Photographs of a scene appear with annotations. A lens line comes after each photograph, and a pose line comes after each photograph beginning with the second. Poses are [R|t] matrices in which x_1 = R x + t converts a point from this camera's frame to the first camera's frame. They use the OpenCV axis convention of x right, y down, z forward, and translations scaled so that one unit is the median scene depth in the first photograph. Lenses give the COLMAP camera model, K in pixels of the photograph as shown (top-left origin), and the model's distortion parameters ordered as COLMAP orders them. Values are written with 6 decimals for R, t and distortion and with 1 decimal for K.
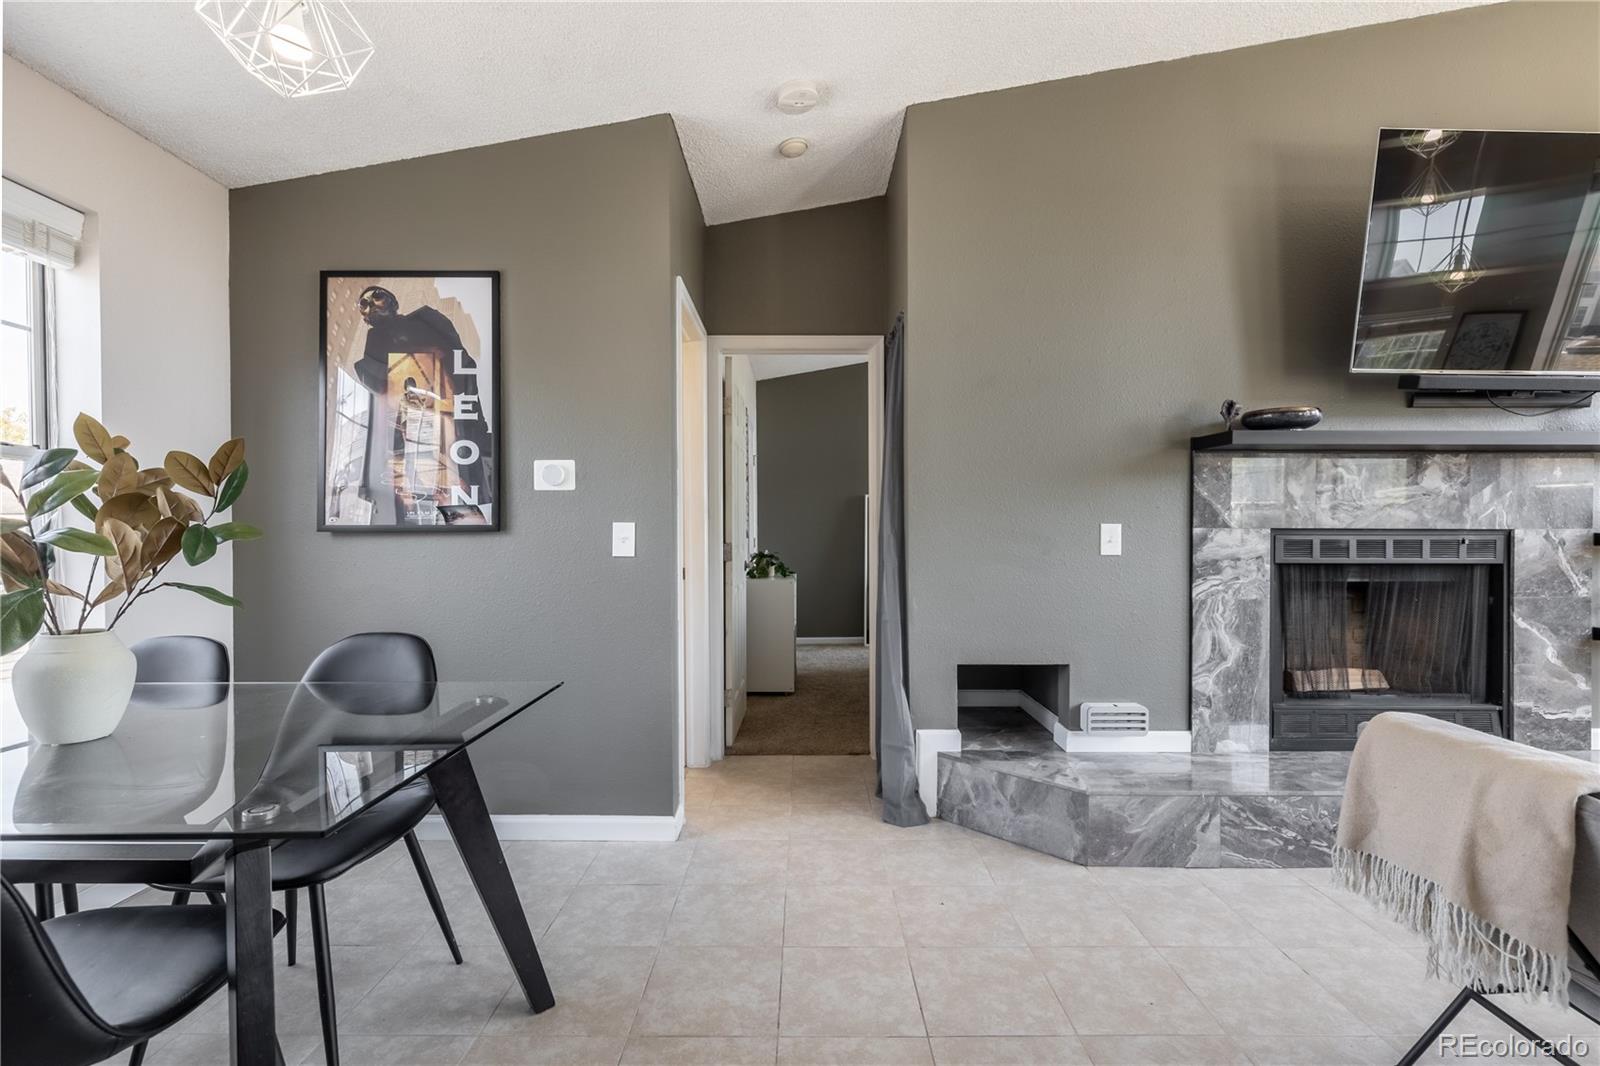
lens RADIAL K [[694.6, 0, 811.2], [0, 694.6, 541.7], [0, 0, 1]] dist [-0.000802, 0.000040]
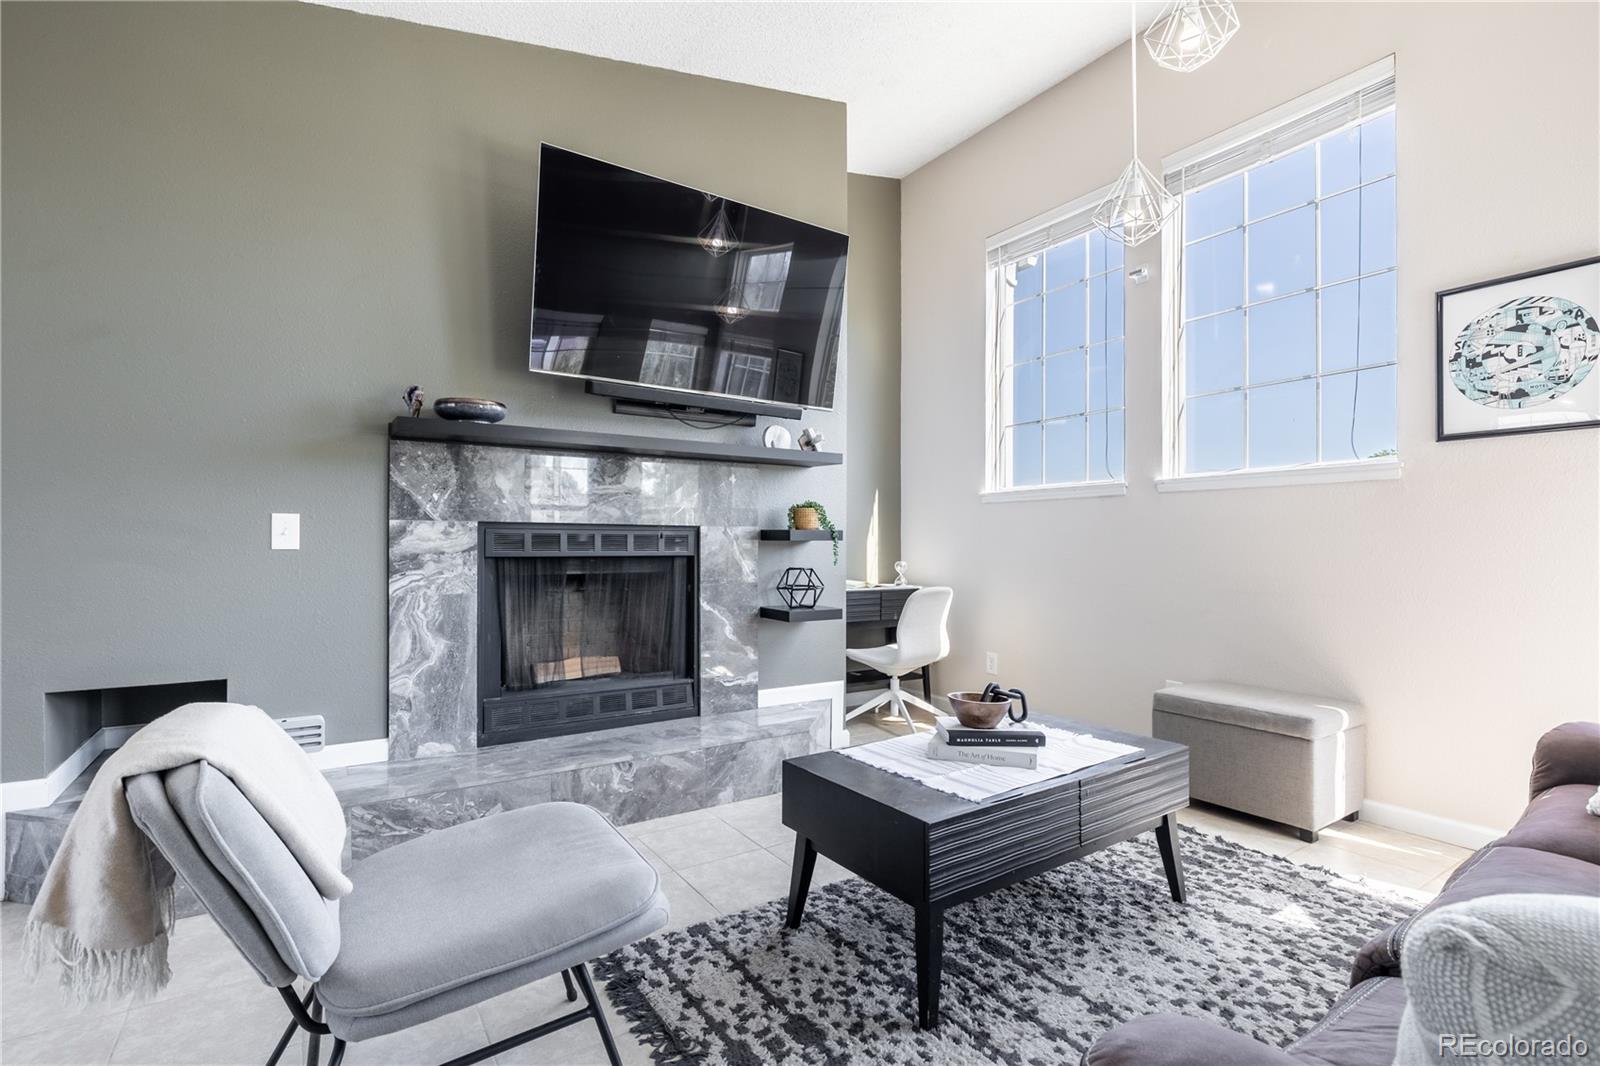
lens RADIAL K [[738.6, 0, 799.0], [0, 738.6, 540.5], [0, 0, 1]] dist [-0.005721, -0.000087]
pose [[0.840686, 0.003825, 0.541509, 0.477364], [-0.000261, 0.999978, -0.006657, 0.014593], [-0.541523, 0.005455, 0.840668, -0.130719]]
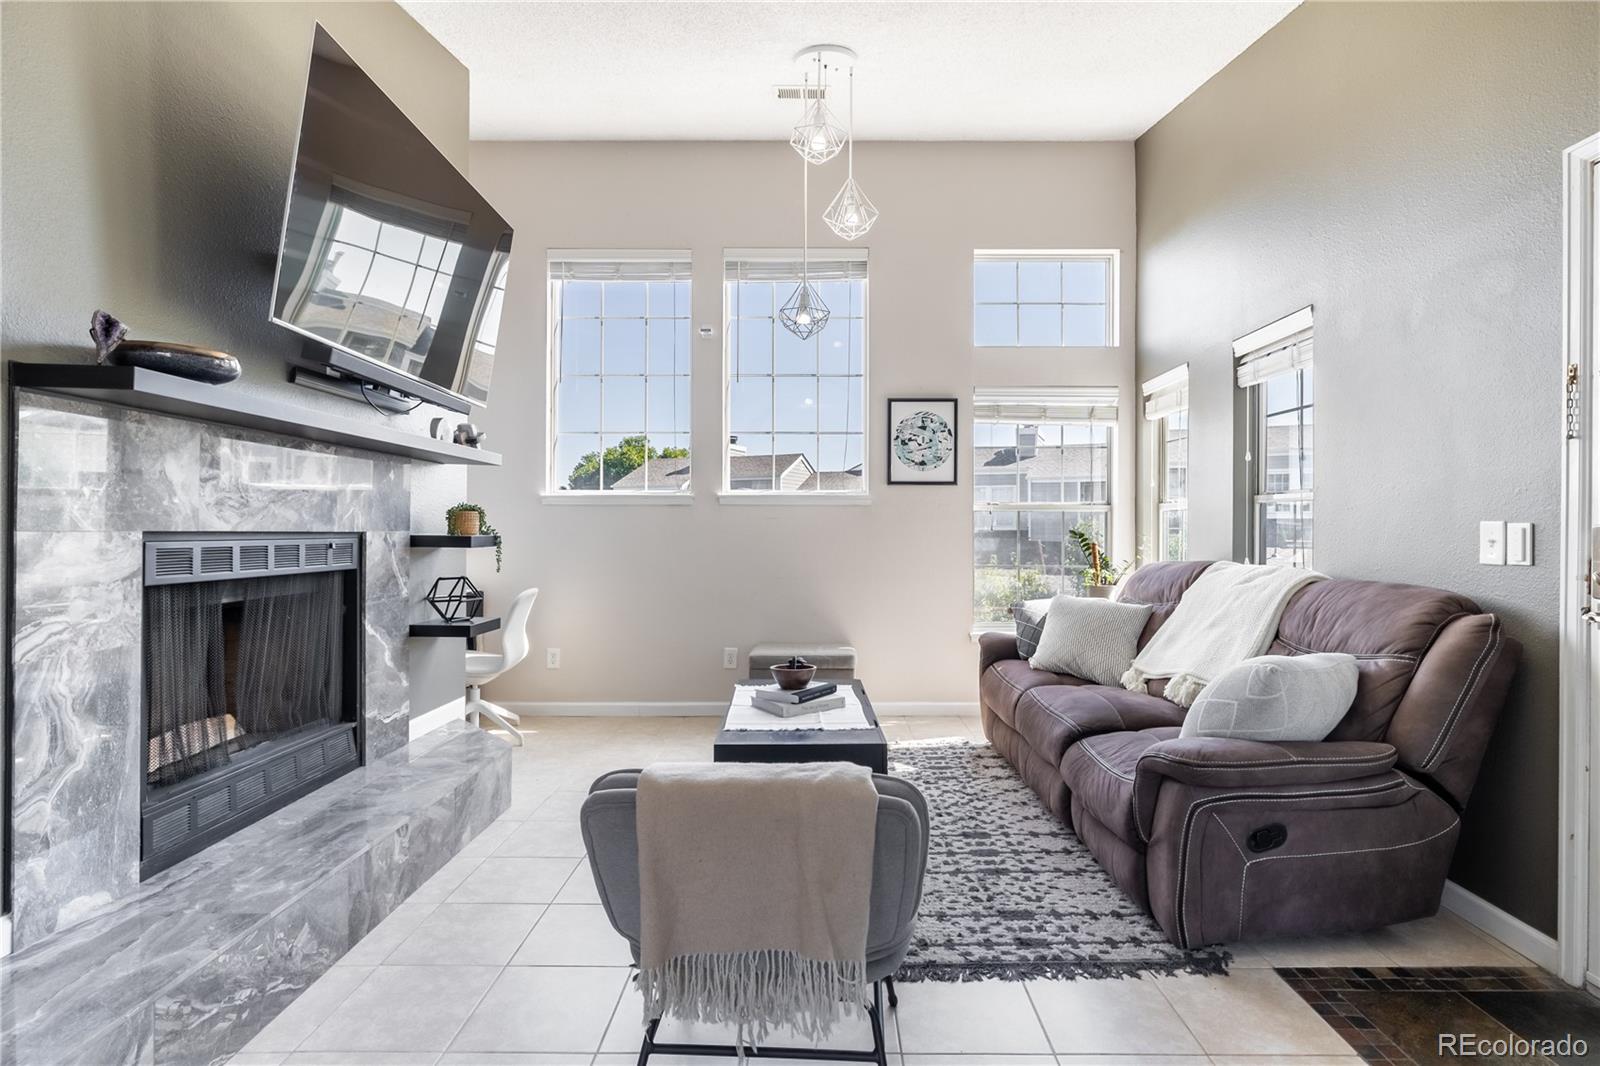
lens RADIAL K [[775.1, 0, 807.4], [0, 775.1, 529.7], [0, 0, 1]] dist [-0.003155, -0.000074]
pose [[0.004704, -0.000722, 0.999989, -0.040355], [0.000047, 1.000000, 0.000722, -0.021443], [-0.999989, 0.000043, 0.004704, 0.390221]]
